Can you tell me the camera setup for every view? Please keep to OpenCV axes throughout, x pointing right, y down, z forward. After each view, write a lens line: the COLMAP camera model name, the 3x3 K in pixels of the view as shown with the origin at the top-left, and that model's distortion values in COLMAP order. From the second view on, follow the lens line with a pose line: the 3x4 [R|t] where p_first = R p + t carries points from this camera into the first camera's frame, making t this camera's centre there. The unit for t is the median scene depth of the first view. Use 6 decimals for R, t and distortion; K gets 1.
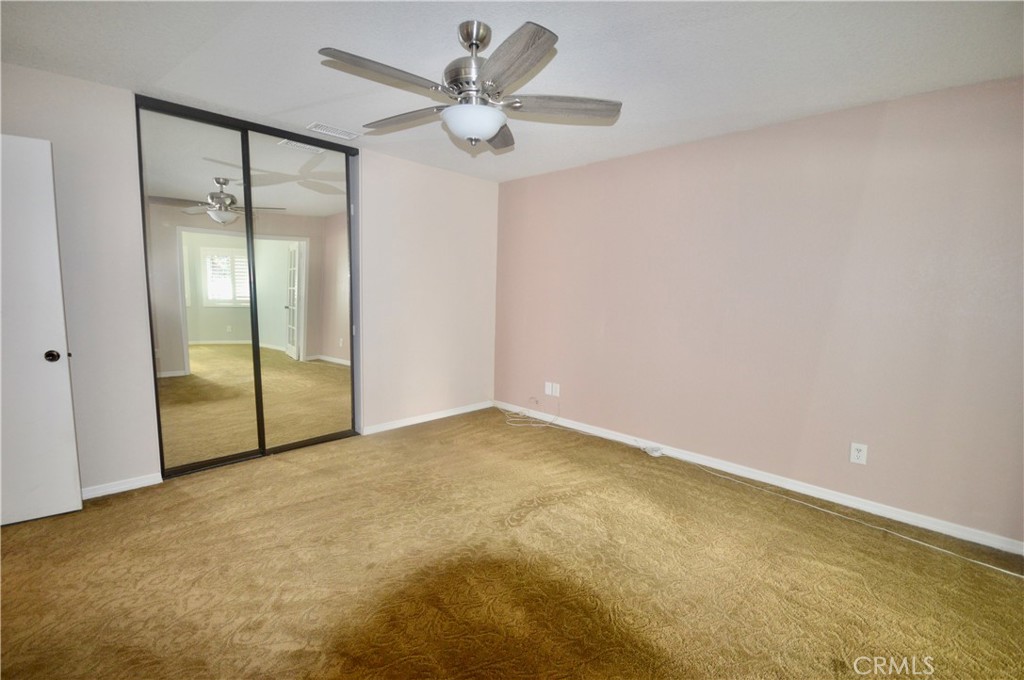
lens RADIAL K [[450.4, 0, 512.0], [0, 450.4, 340.0], [0, 0, 1]] dist [-0.002081, -0.000357]
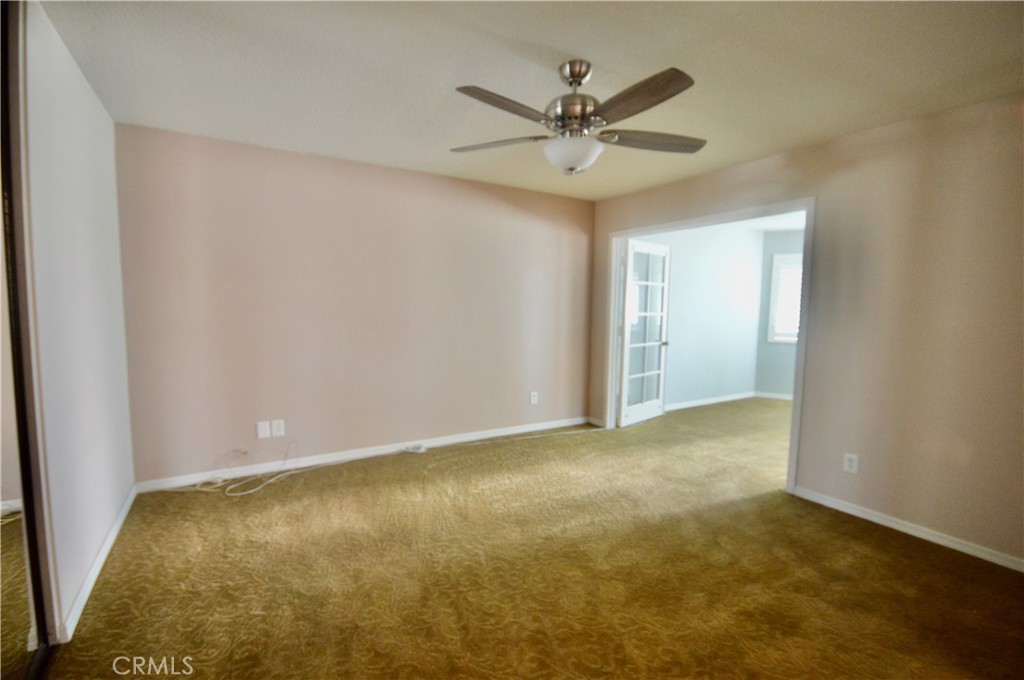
lens RADIAL K [[450.4, 0, 512.0], [0, 450.4, 340.0], [0, 0, 1]] dist [-0.002081, -0.000357]
pose [[0.273876, -0.106017, 0.955904, -0.635962], [0.096827, 0.991896, 0.082267, -0.080982], [-0.956878, 0.070026, 0.281922, 0.458928]]
